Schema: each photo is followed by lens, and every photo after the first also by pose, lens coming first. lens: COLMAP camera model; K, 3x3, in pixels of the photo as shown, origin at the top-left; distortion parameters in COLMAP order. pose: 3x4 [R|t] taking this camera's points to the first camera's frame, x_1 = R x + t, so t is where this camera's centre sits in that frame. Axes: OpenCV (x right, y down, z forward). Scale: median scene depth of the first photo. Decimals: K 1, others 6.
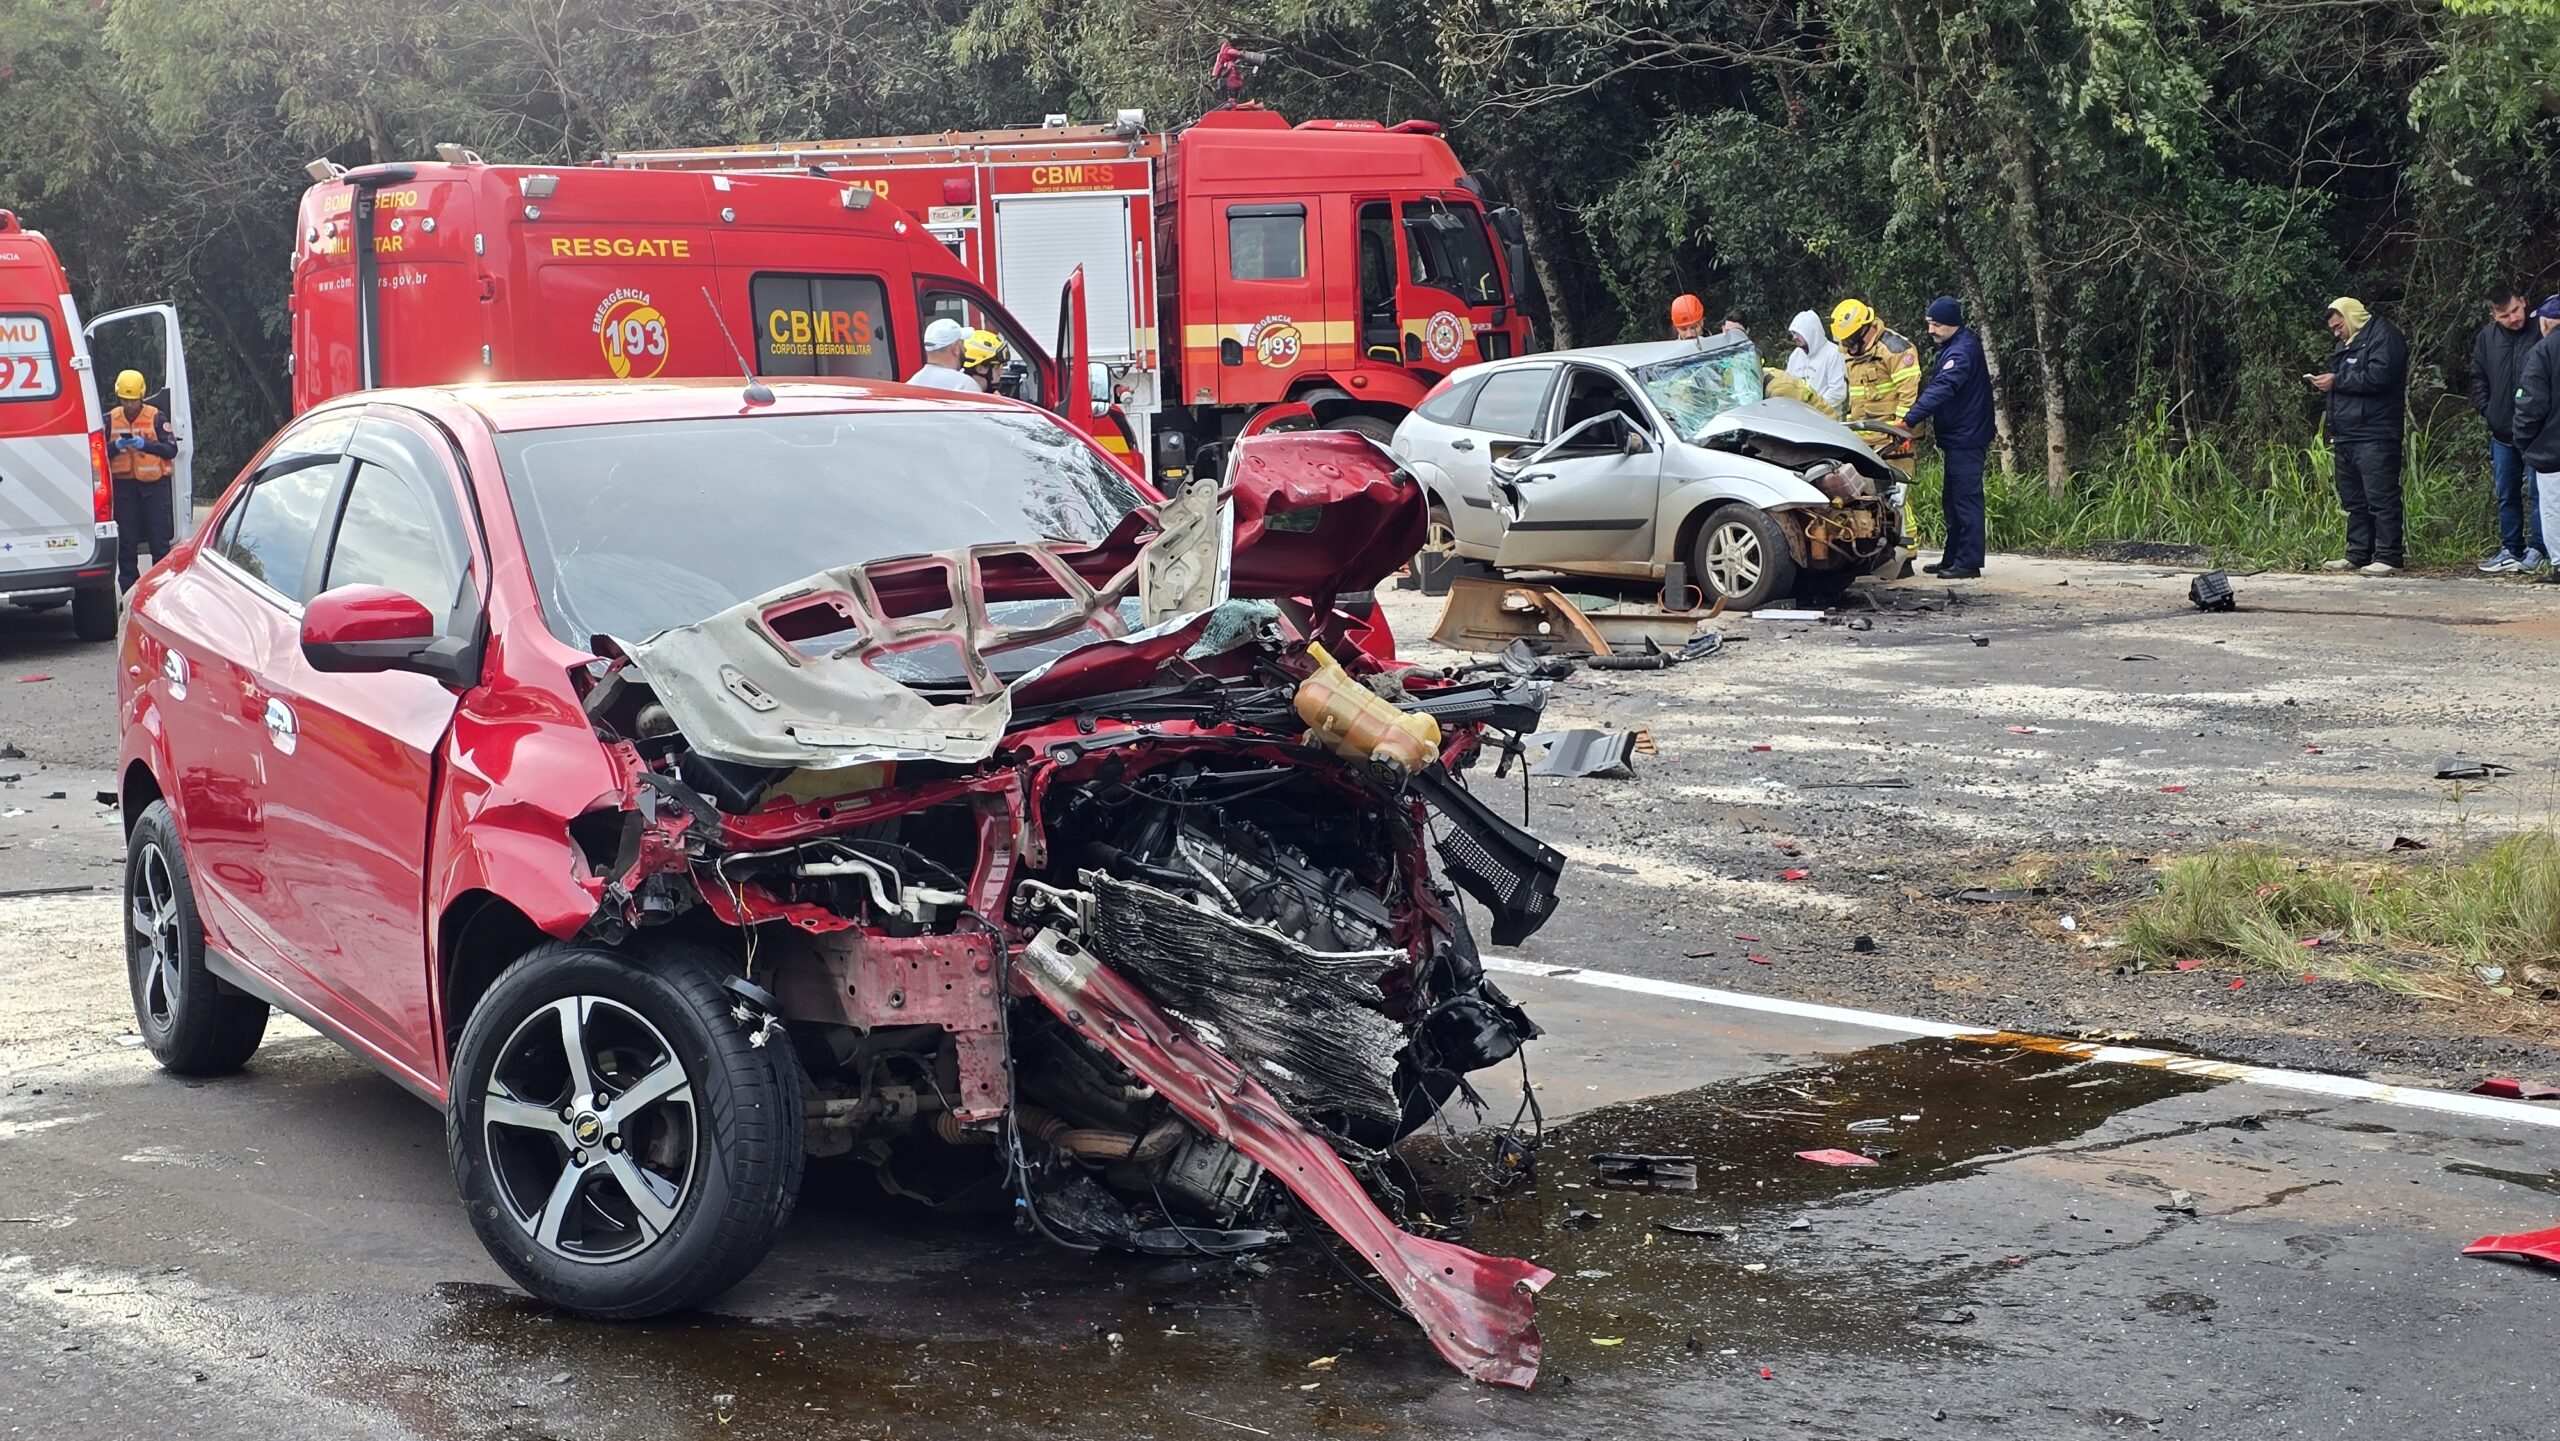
lens RADIAL K [[3328.0, 0, 1224.0], [0, 3328.0, 659.6], [0, 0, 1]] dist [0.248843, -0.856530]
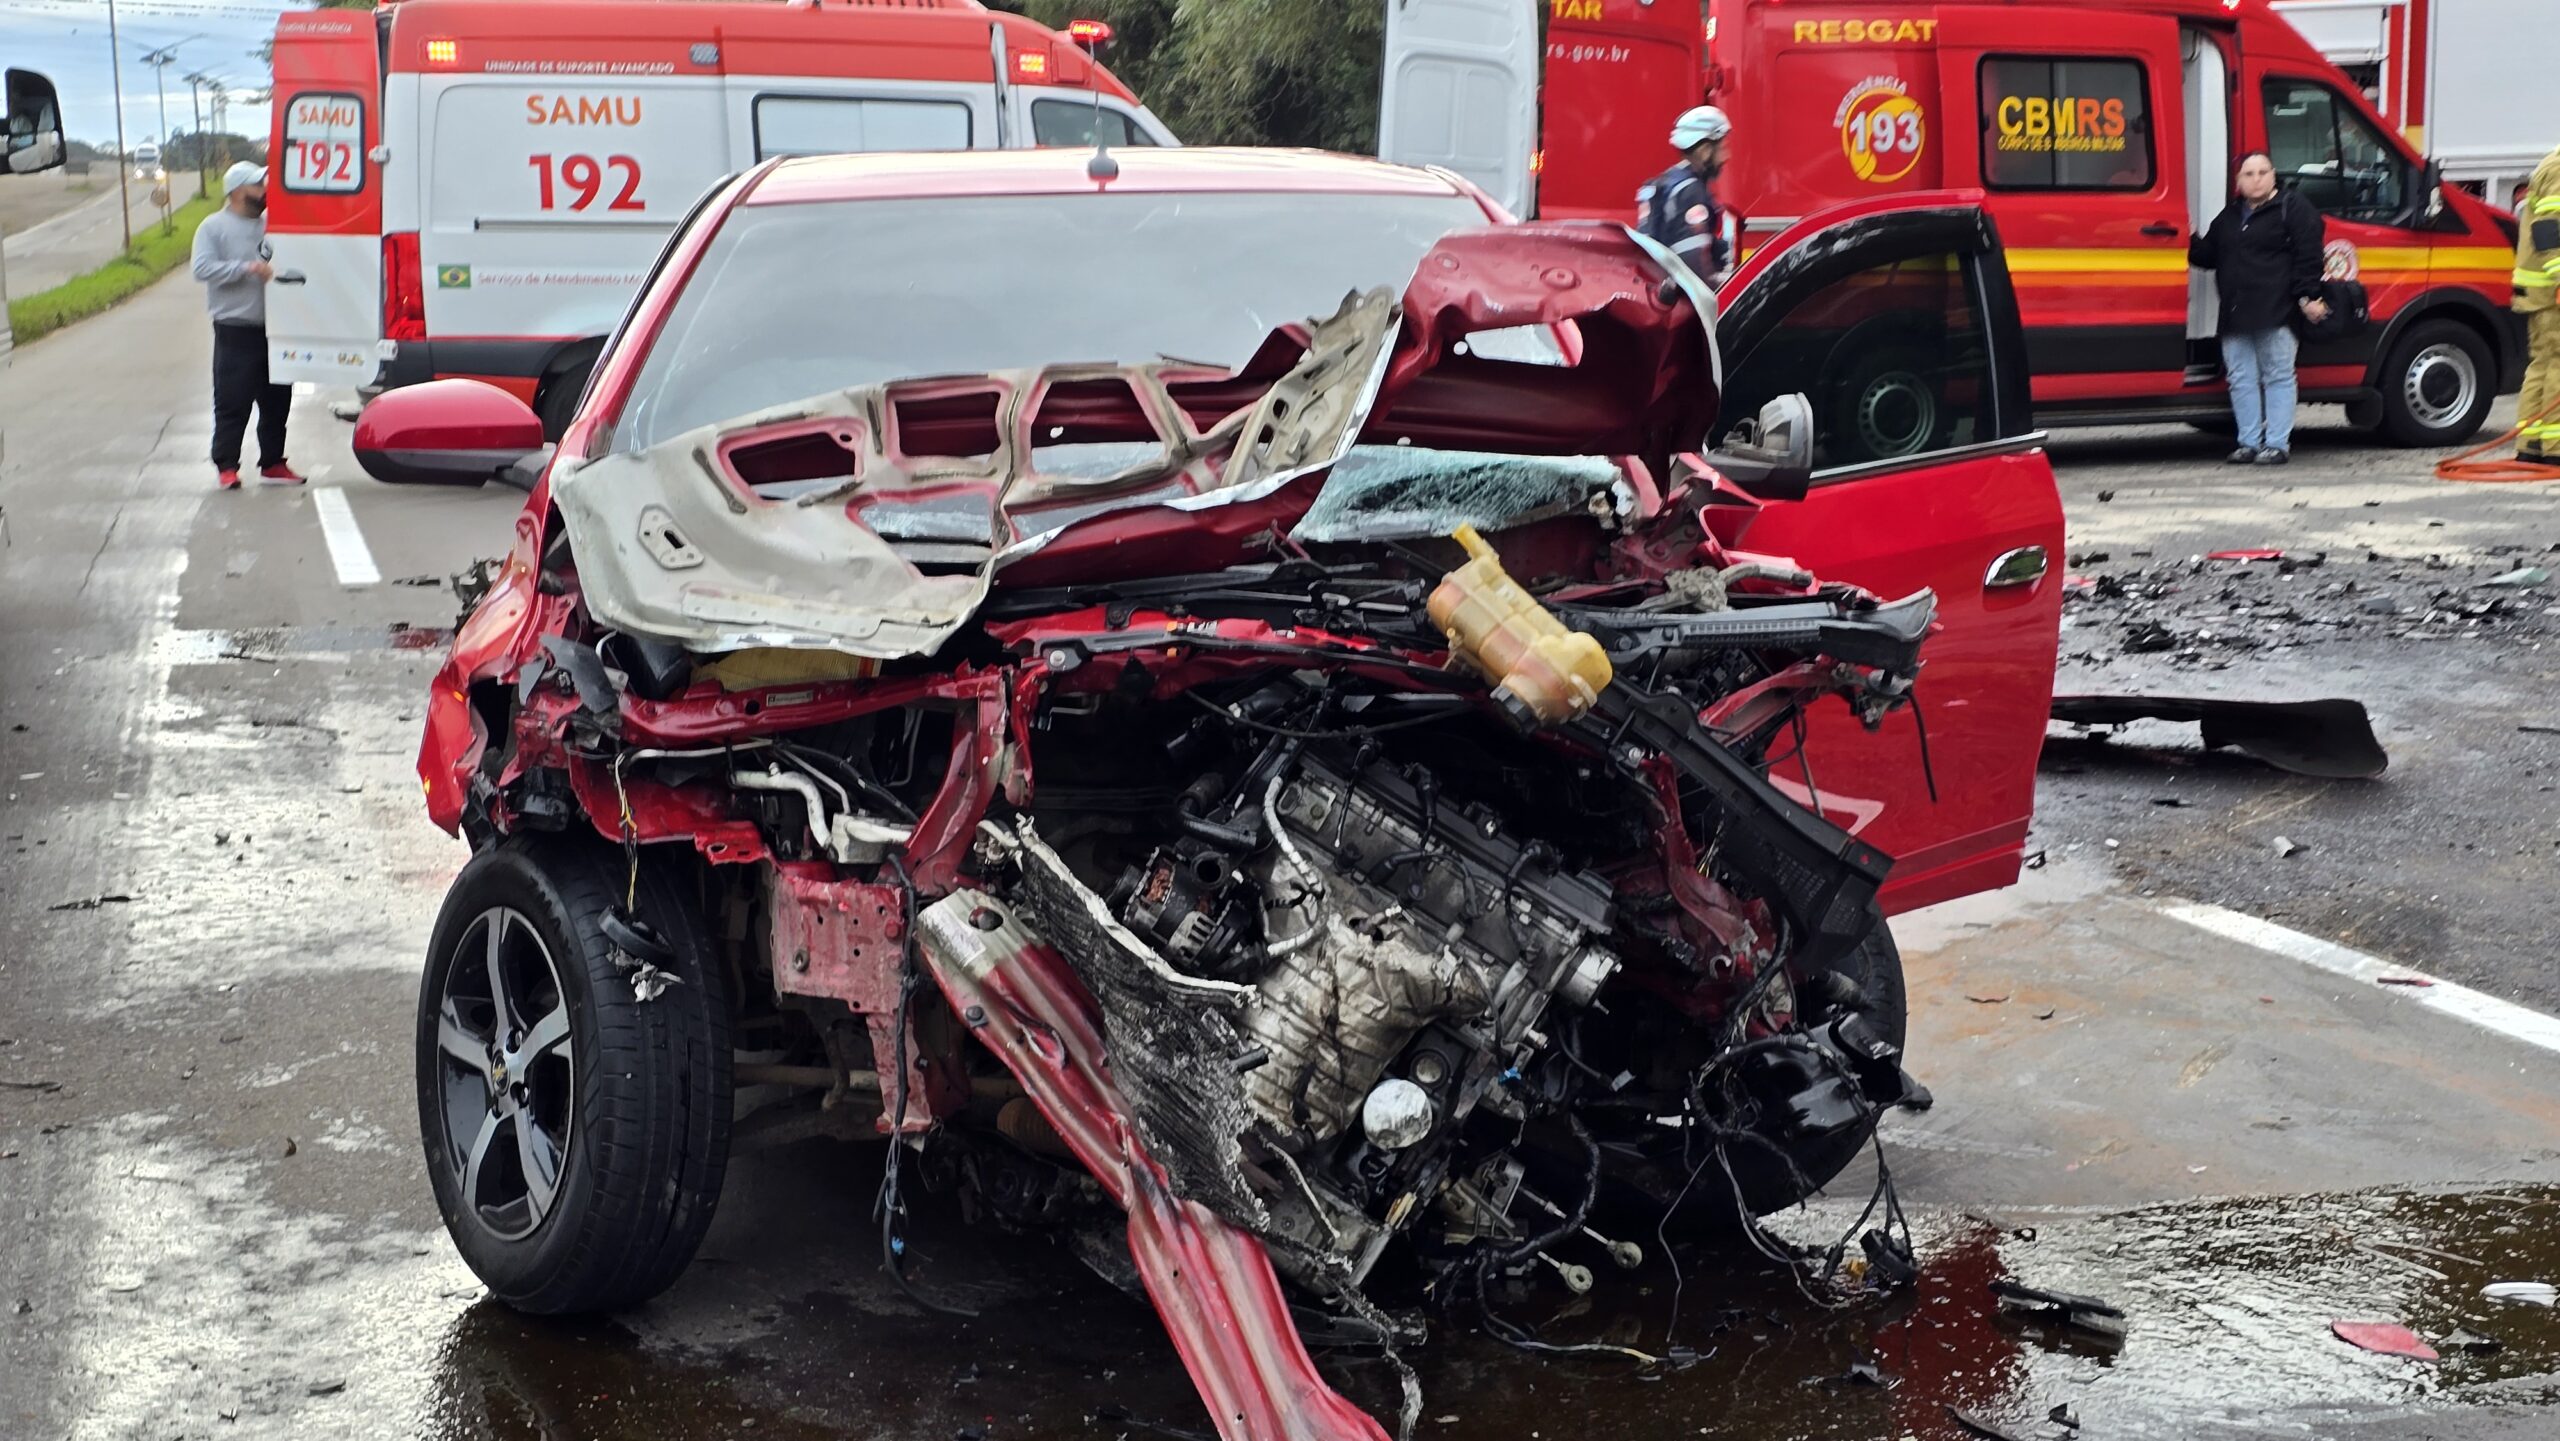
lens RADIAL K [[3361.6, 0, 1280.0], [0, 3361.6, 720.5], [0, 0, 1]] dist [0.134768, -0.035207]
pose [[0.894493, 0.085929, -0.438746, 0.312466], [-0.054175, 0.994957, 0.084414, -0.021789], [0.443787, -0.051738, 0.894637, 0.348018]]
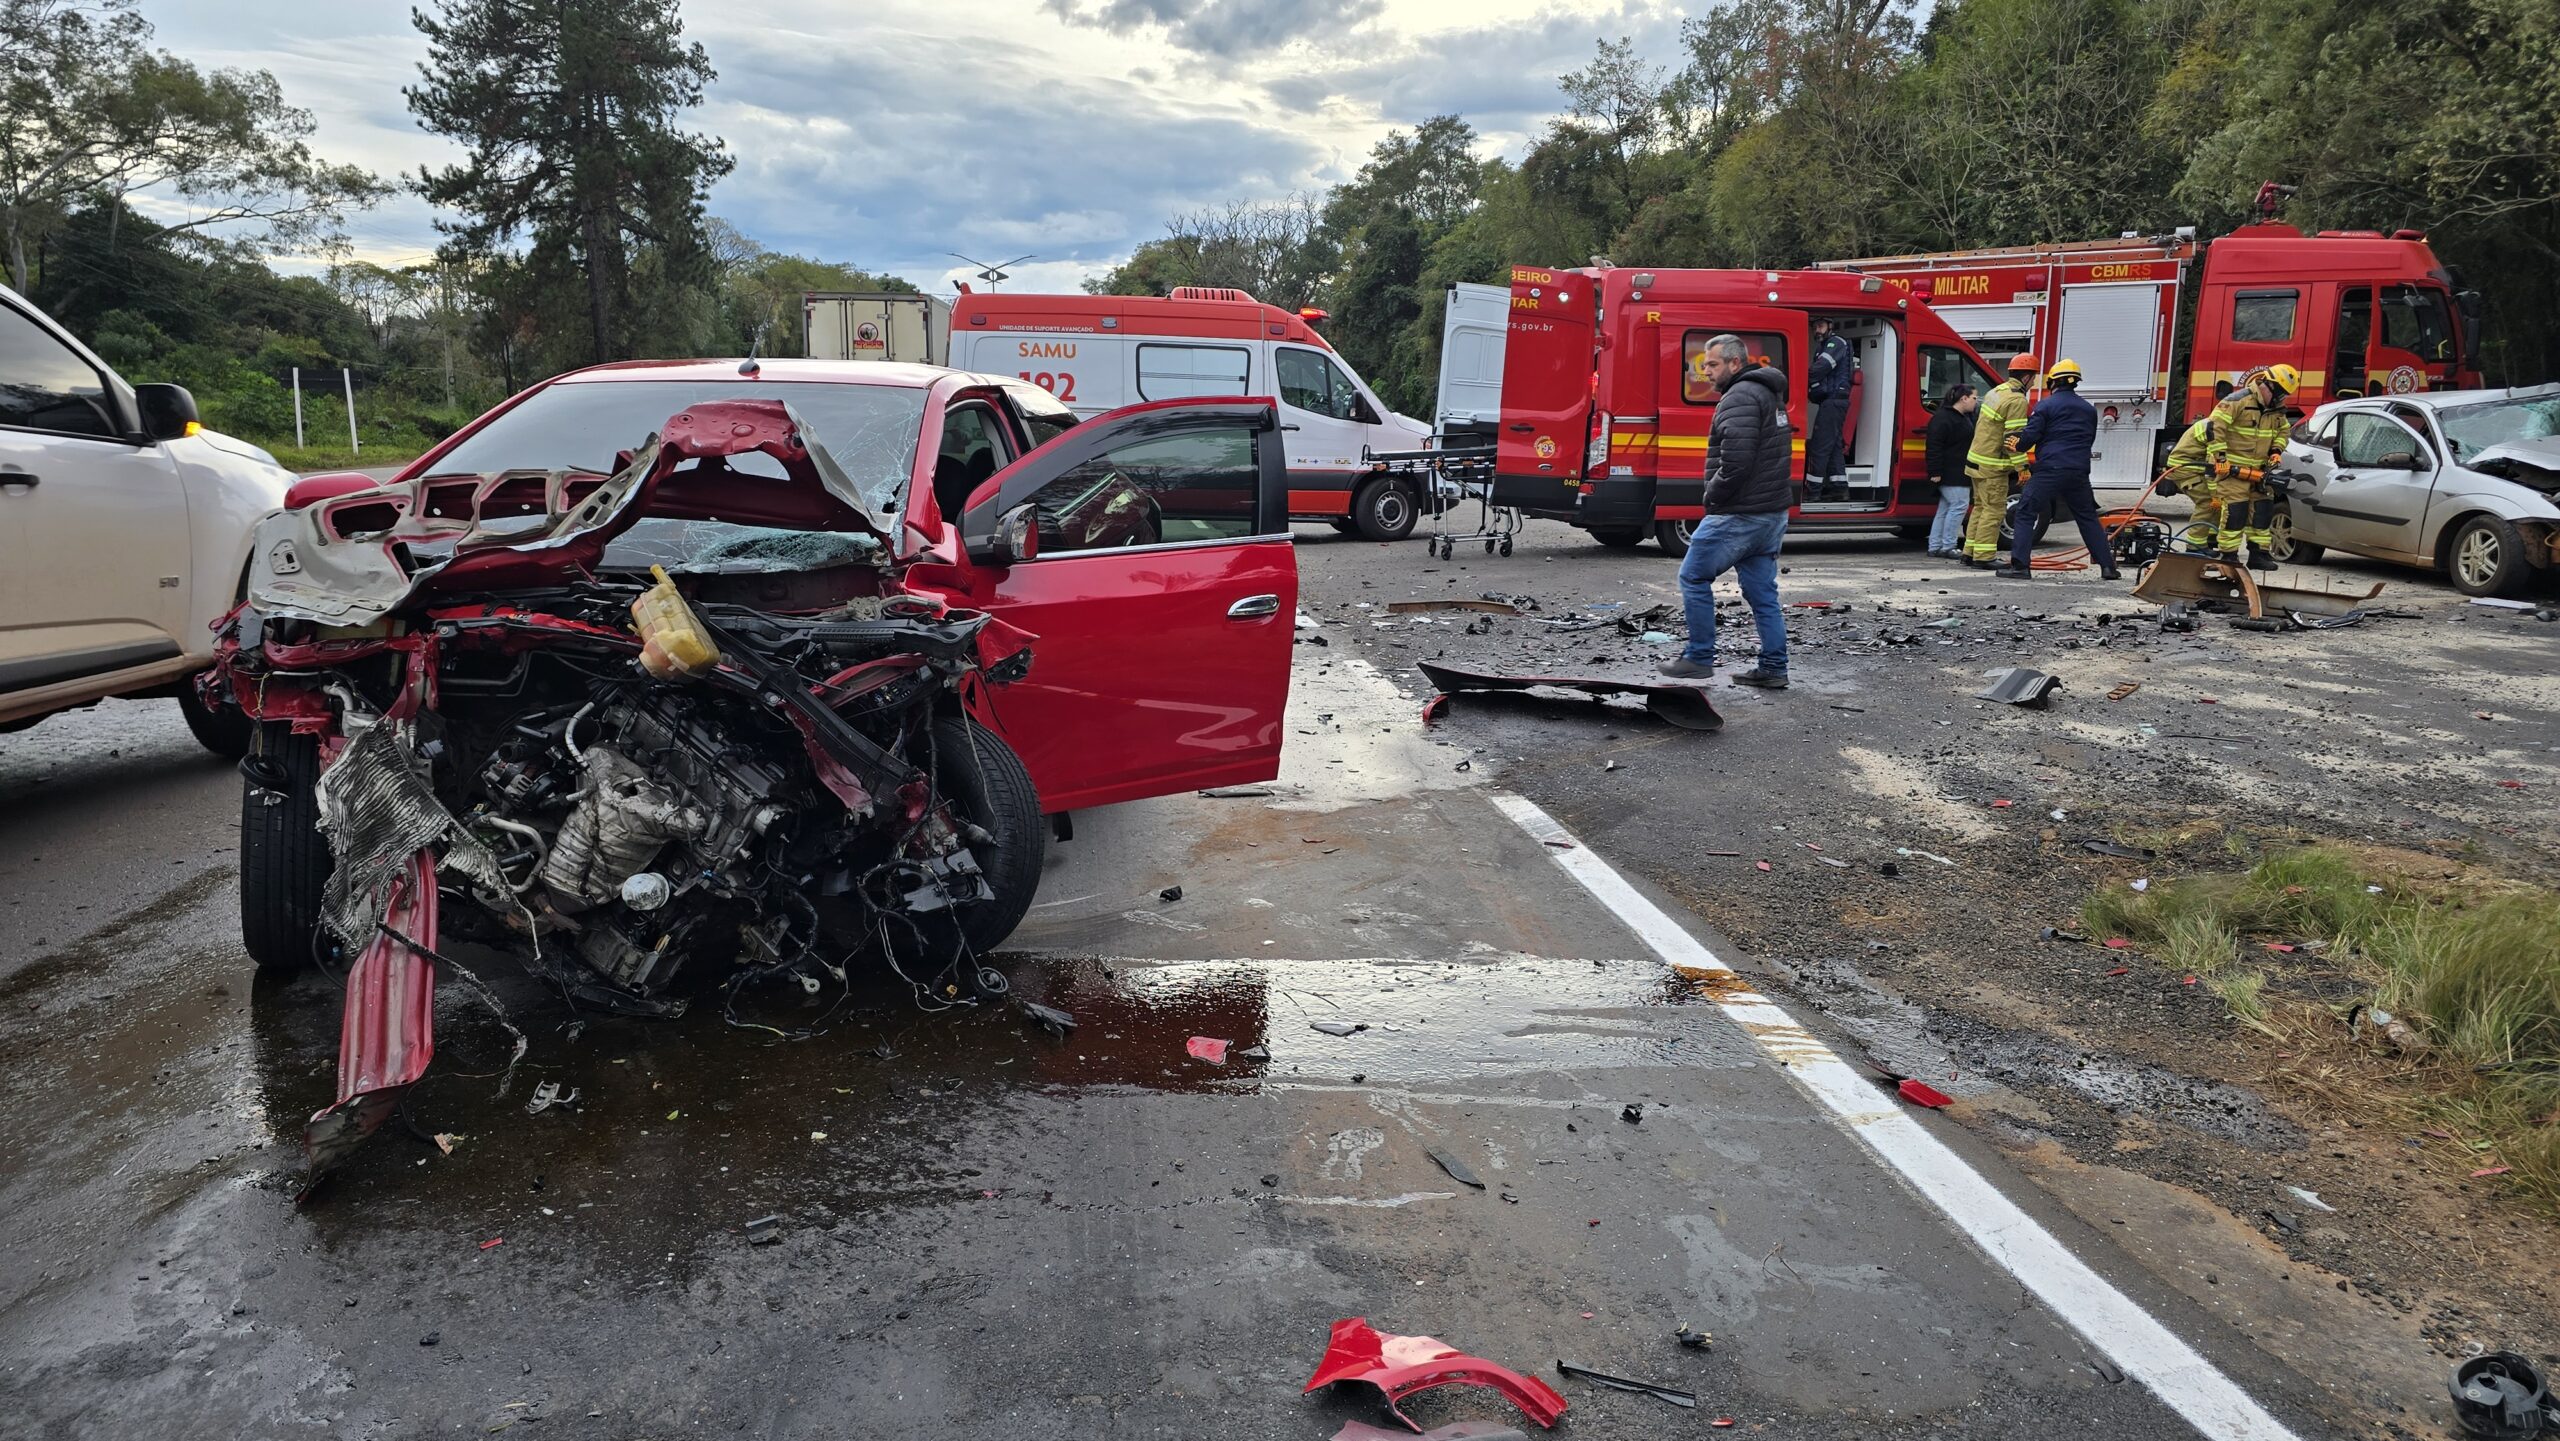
lens RADIAL K [[1685.6, 0, 1280.0], [0, 1685.6, 720.5], [0, 0, 1]] dist [0.083321, -0.092624]
pose [[0.803545, 0.142405, -0.577959, 0.602739], [-0.082863, 0.988268, 0.128296, -0.049484], [0.589448, -0.055200, 0.805918, 0.625447]]
